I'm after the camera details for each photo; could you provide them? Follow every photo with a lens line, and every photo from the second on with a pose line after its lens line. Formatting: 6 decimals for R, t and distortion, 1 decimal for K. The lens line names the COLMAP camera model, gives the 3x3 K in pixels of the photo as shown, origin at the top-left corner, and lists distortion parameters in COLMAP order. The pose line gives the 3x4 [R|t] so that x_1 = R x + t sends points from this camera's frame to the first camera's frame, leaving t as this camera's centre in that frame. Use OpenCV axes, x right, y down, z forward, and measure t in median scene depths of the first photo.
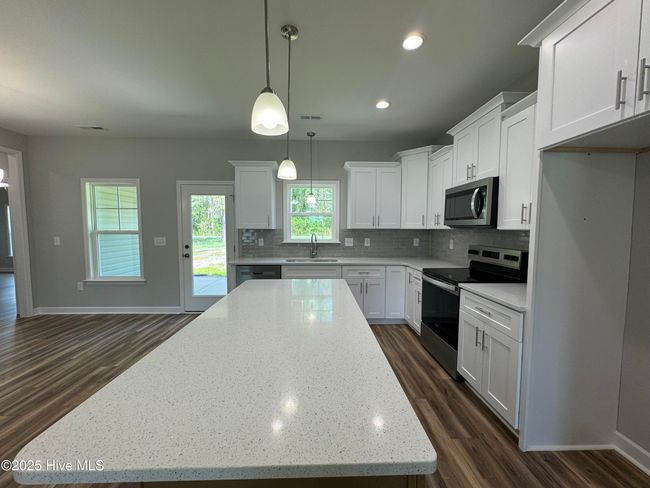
lens RADIAL K [[259.8, 0, 325.0], [0, 259.8, 244.0], [0, 0, 1]] dist [-0.000686, -0.000033]
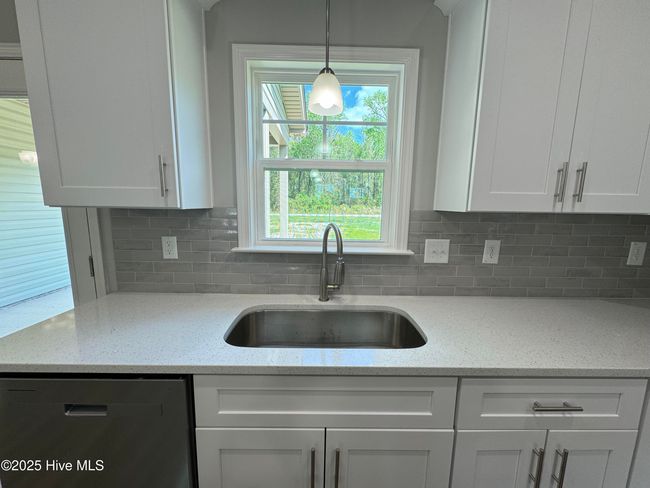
lens RADIAL K [[259.8, 0, 325.0], [0, 259.8, 244.0], [0, 0, 1]] dist [-0.000686, -0.000033]
pose [[0.999670, 0.016461, -0.019746, -0.044062], [-0.014712, 0.996216, 0.085658, -0.043002], [0.021082, -0.085339, 0.996129, 0.670725]]
